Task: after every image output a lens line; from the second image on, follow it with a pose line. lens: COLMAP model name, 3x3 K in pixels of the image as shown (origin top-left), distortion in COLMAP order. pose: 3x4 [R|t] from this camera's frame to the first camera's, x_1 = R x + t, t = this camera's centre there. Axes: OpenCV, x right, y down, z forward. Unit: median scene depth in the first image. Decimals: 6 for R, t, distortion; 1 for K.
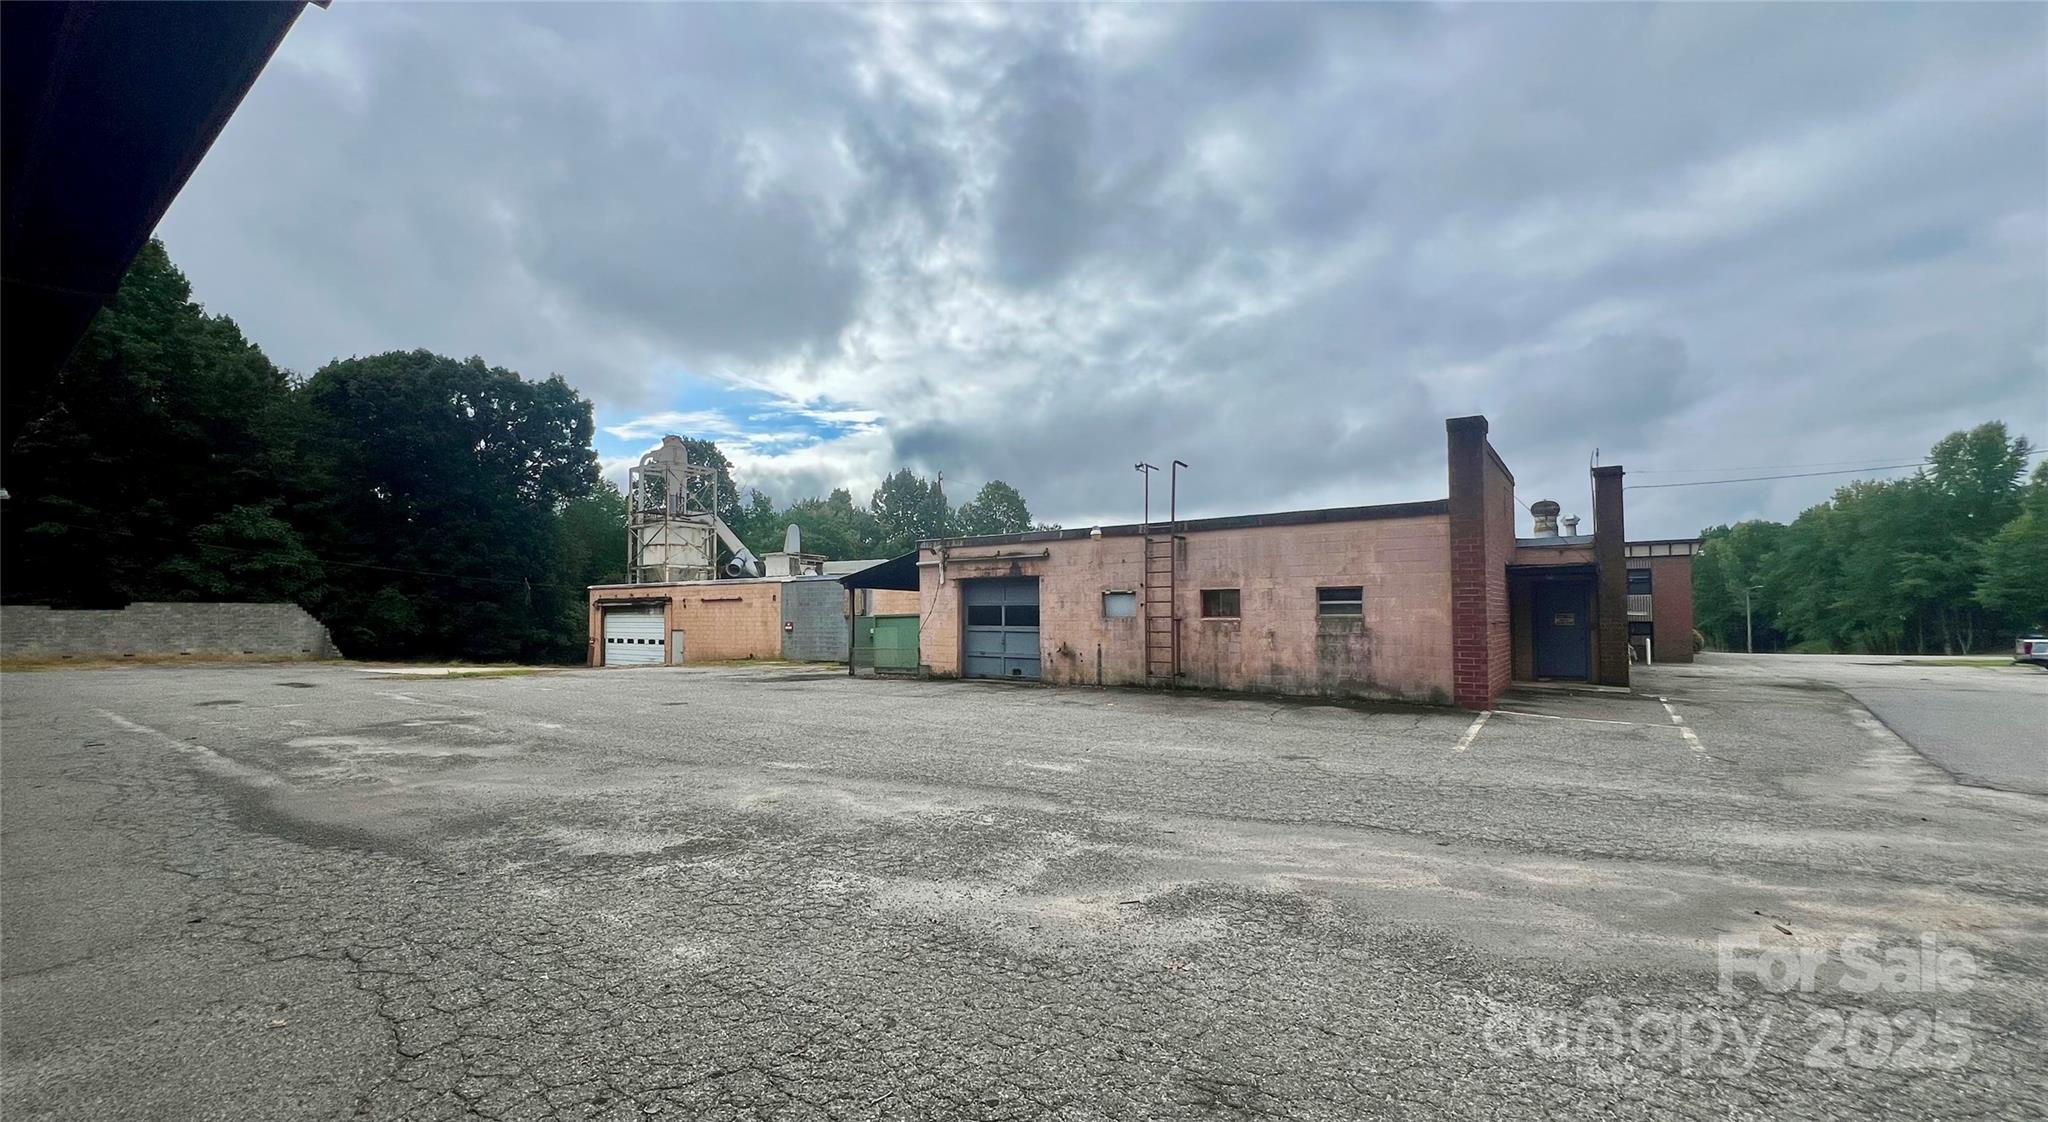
lens RADIAL K [[880.8, 0, 1023.6], [0, 880.8, 563.7], [0, 0, 1]] dist [0.000210, -0.000018]
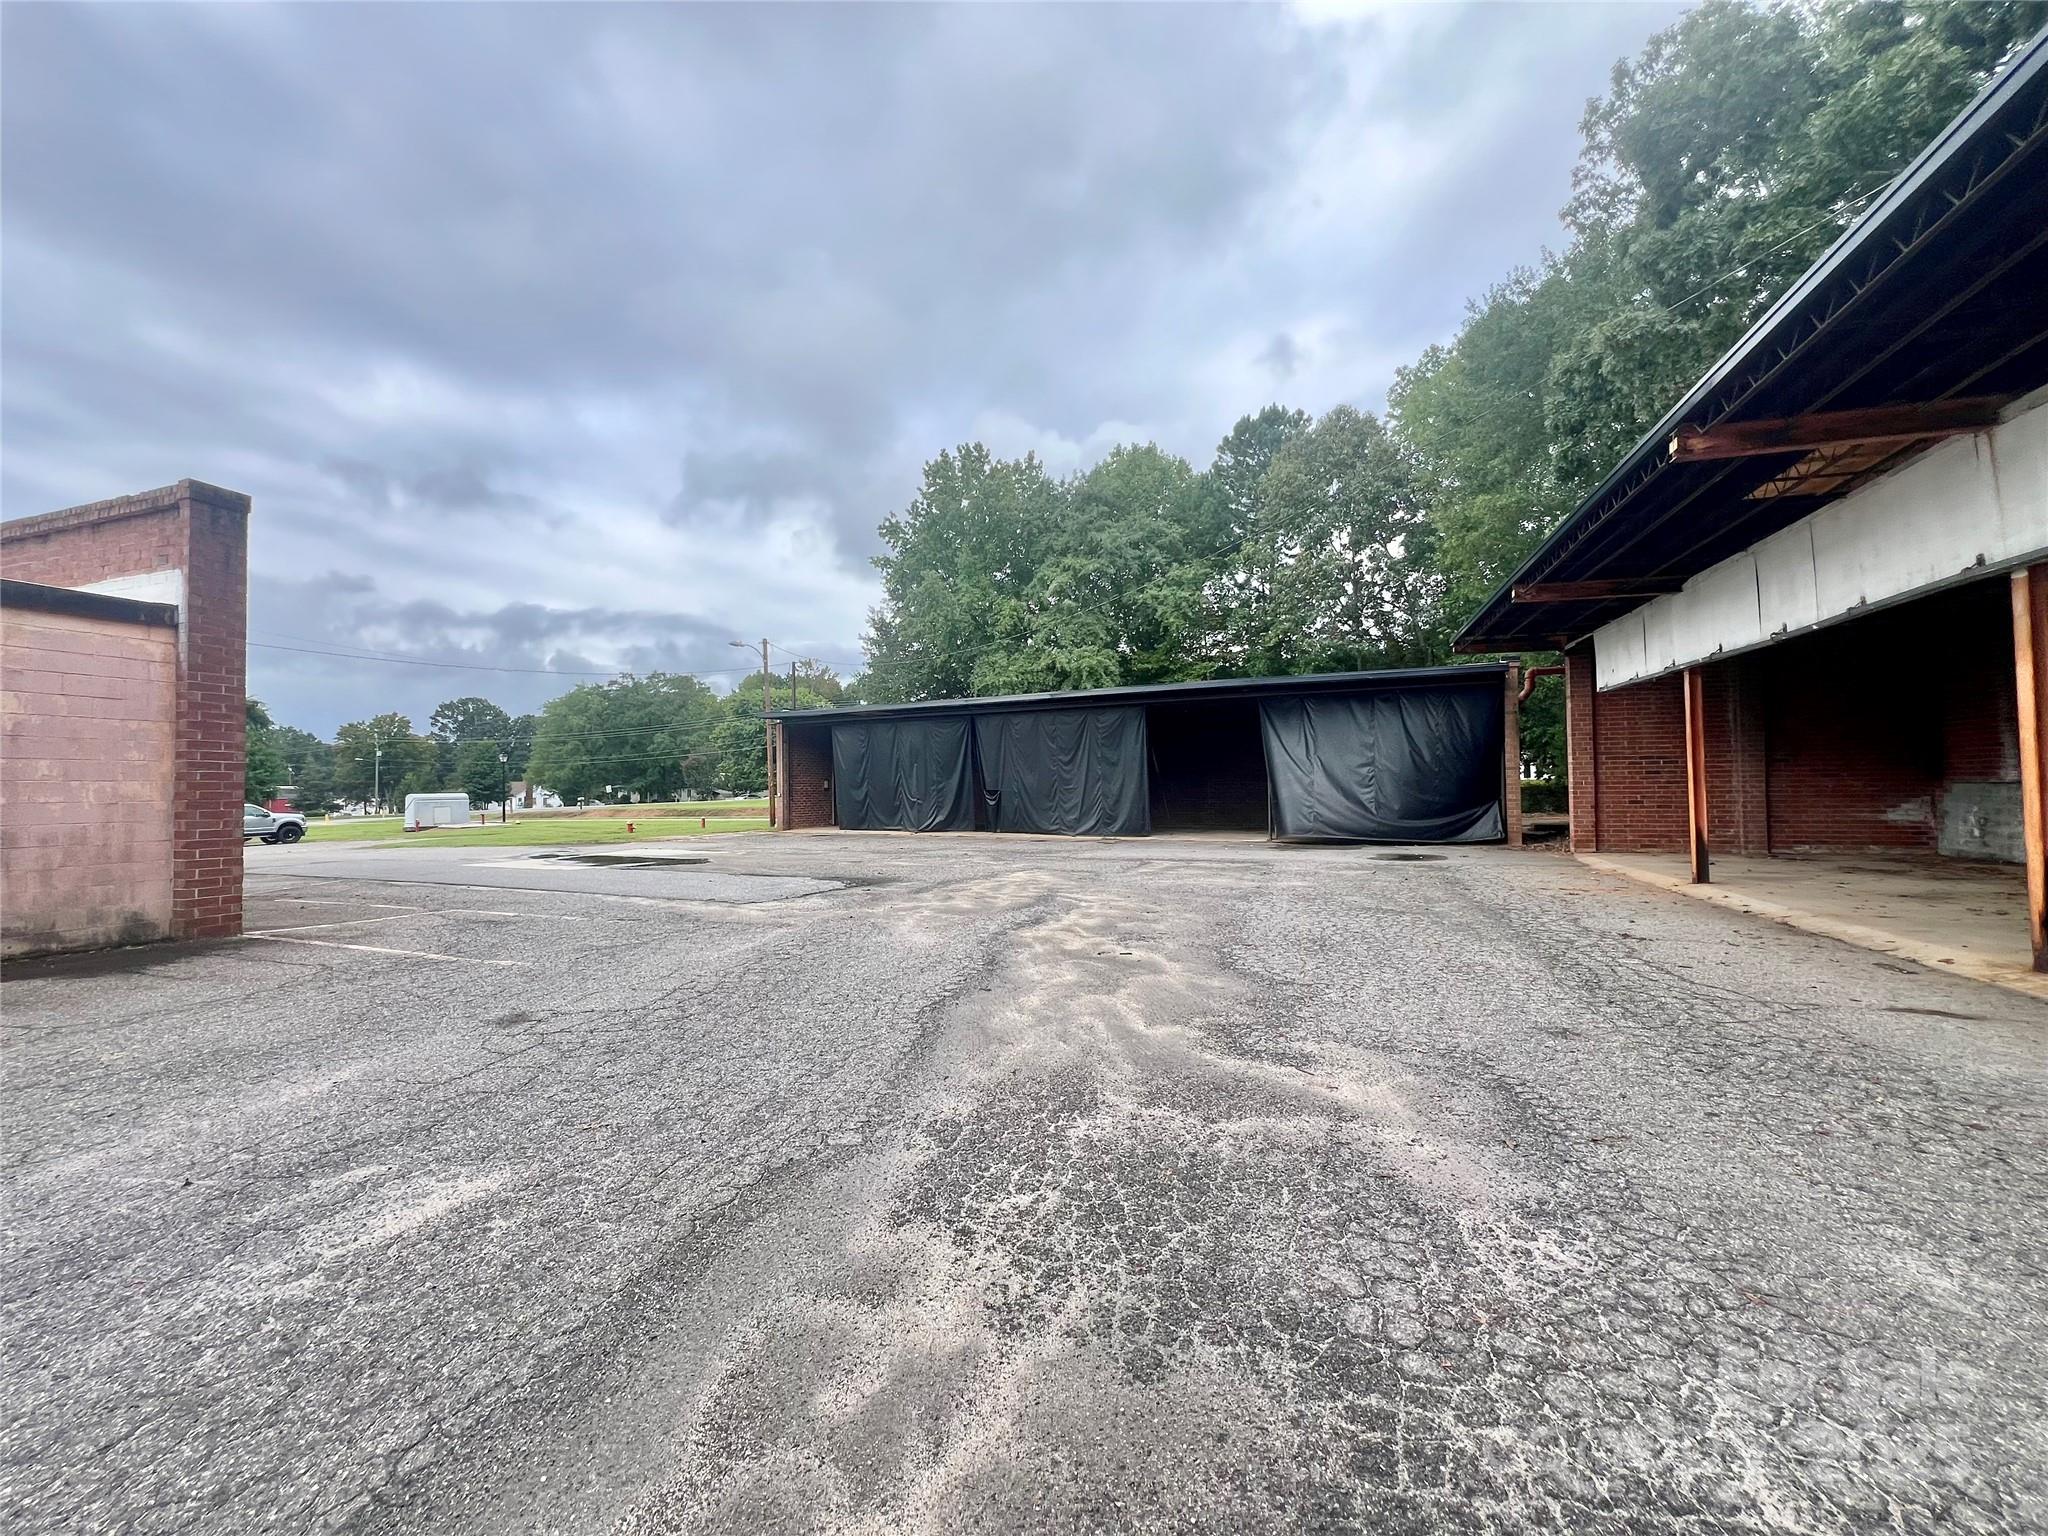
lens RADIAL K [[821.3, 0, 1022.6], [0, 821.3, 767.9], [0, 0, 1]] dist [0.001194, 0.000380]
pose [[-0.313897, 0.031033, 0.948950, -0.503464], [-0.047642, 0.997692, -0.048387, 0.080460], [-0.948261, -0.060398, -0.311694, 1.221214]]
